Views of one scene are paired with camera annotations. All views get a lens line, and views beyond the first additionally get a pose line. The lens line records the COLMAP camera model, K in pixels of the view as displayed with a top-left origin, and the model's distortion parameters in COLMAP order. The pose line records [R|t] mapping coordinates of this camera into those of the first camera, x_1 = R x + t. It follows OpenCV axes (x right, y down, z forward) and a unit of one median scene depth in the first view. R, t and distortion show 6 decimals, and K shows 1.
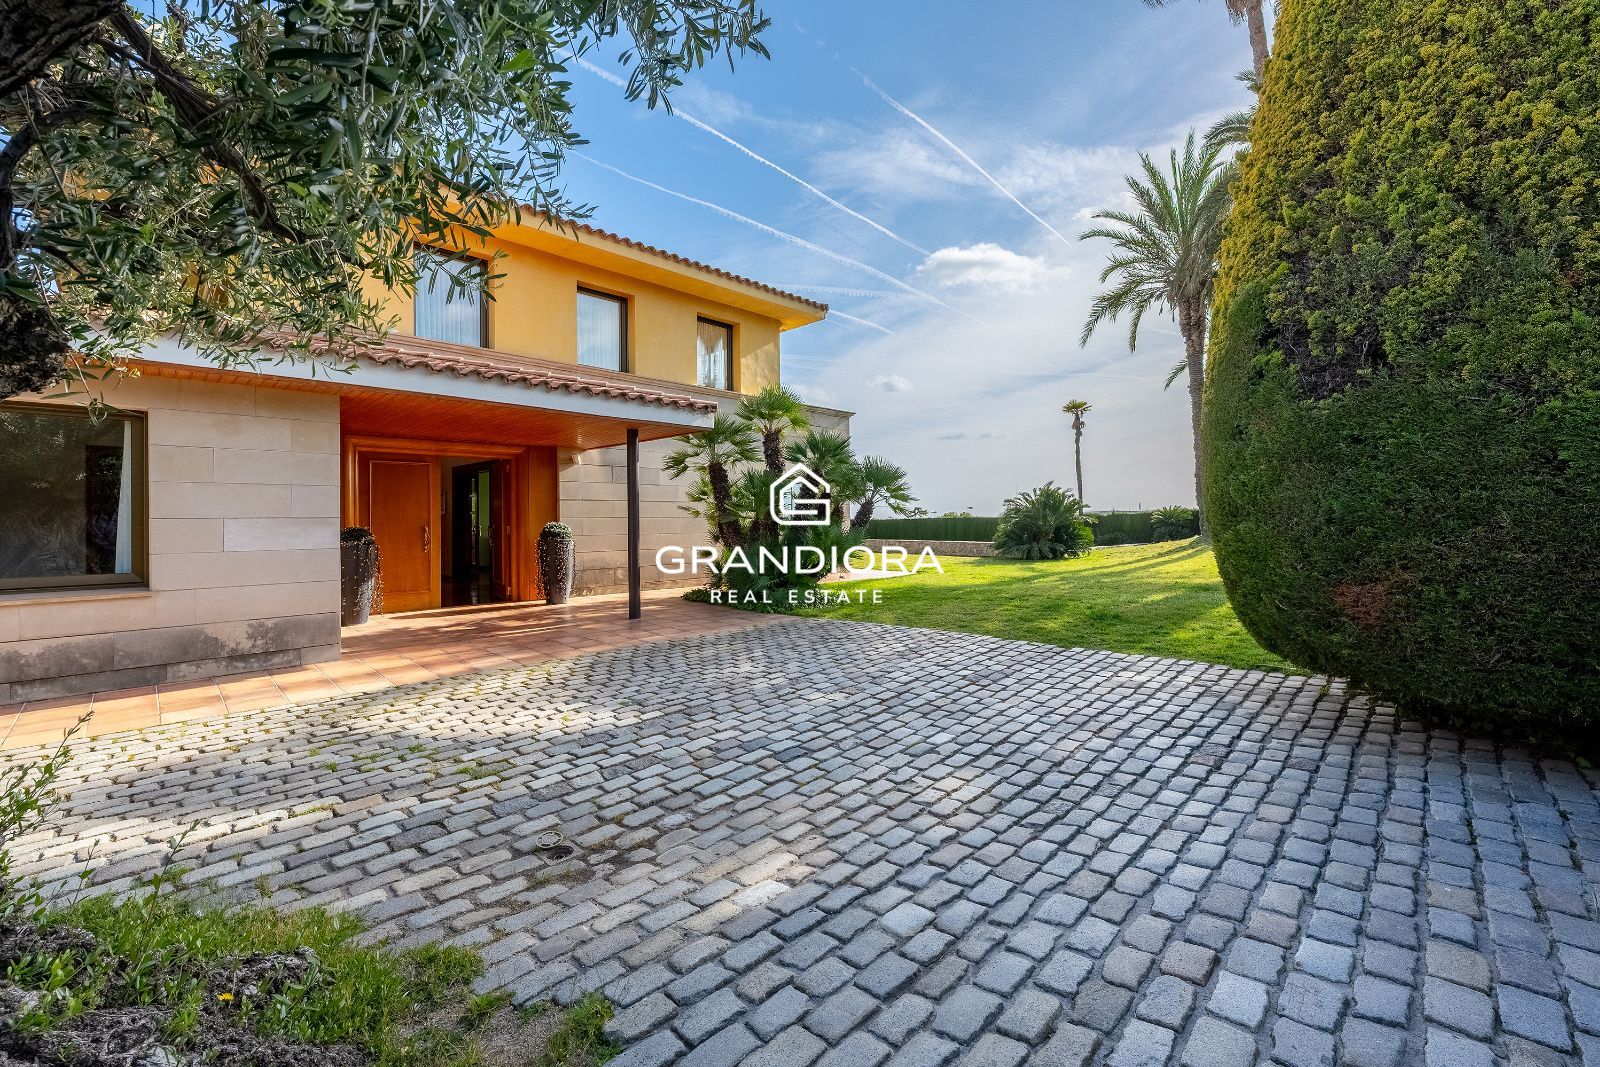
lens RADIAL K [[674.4, 0, 799.4], [0, 674.4, 516.5], [0, 0, 1]] dist [-0.037787, 0.000370]
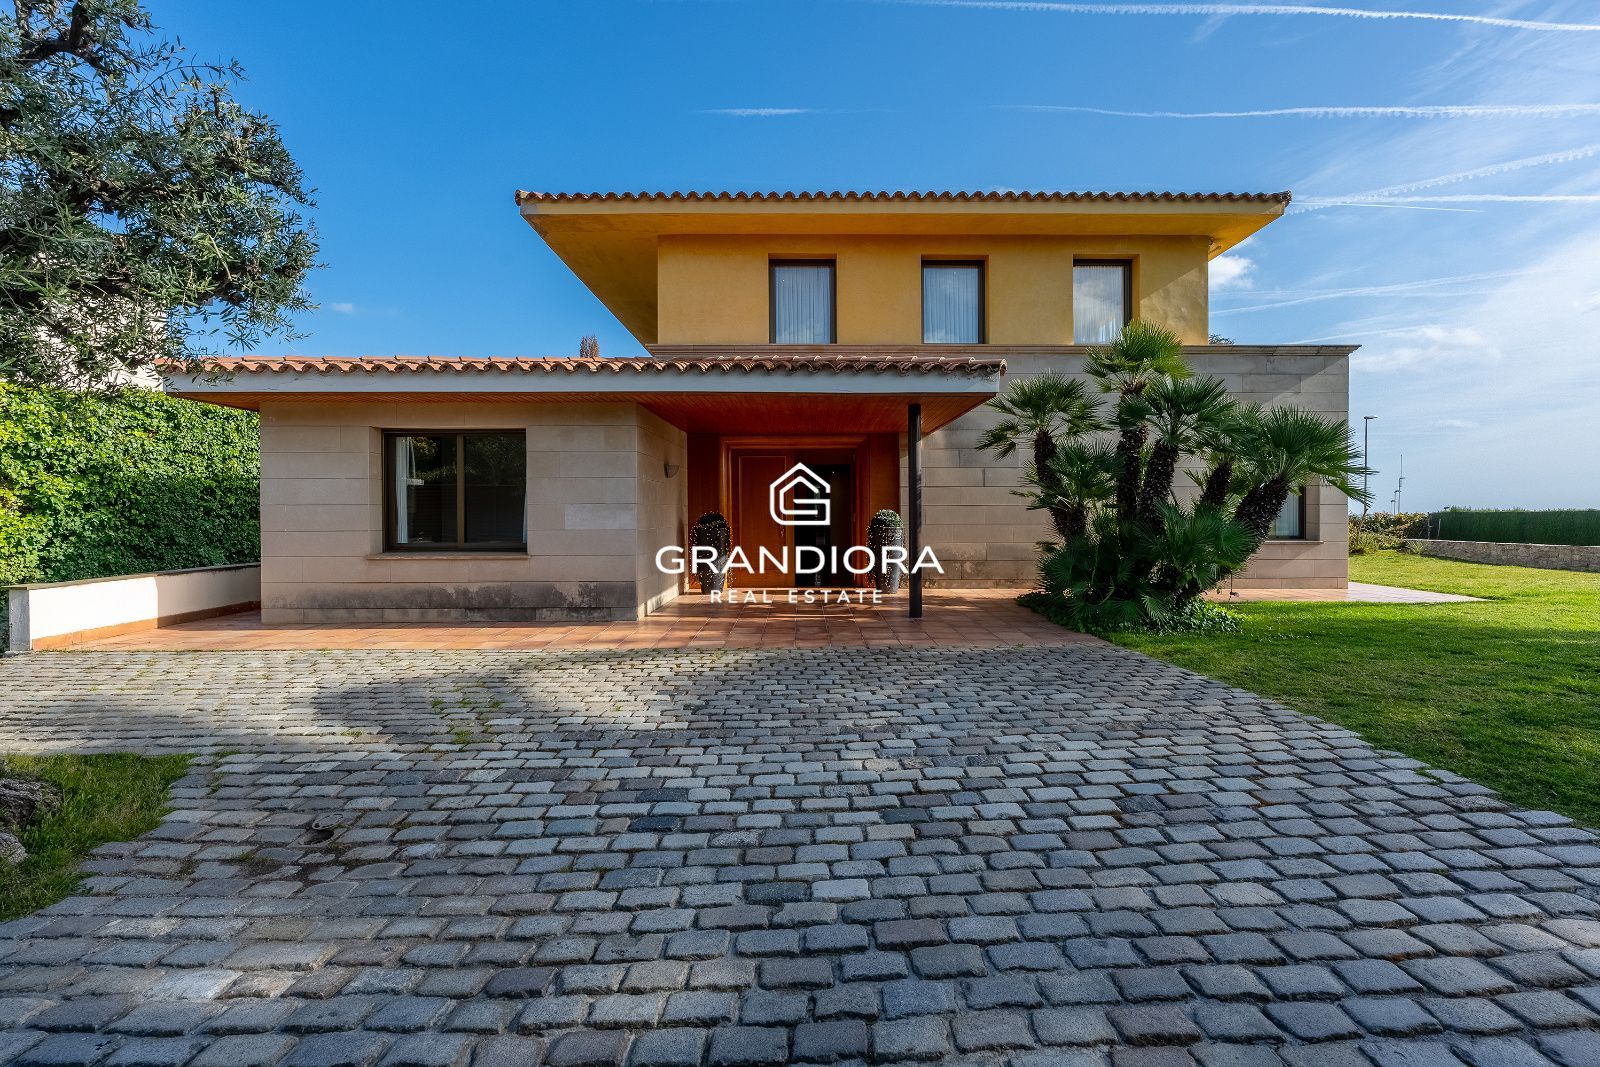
lens RADIAL K [[651.6, 0, 795.7], [0, 651.6, 530.8], [0, 0, 1]] dist [0.001037, 0.000542]
pose [[0.693811, 0.034993, -0.719306, 0.347845], [-0.006170, 0.999071, 0.042651, -0.002236], [0.720130, -0.025154, 0.693383, 0.353292]]
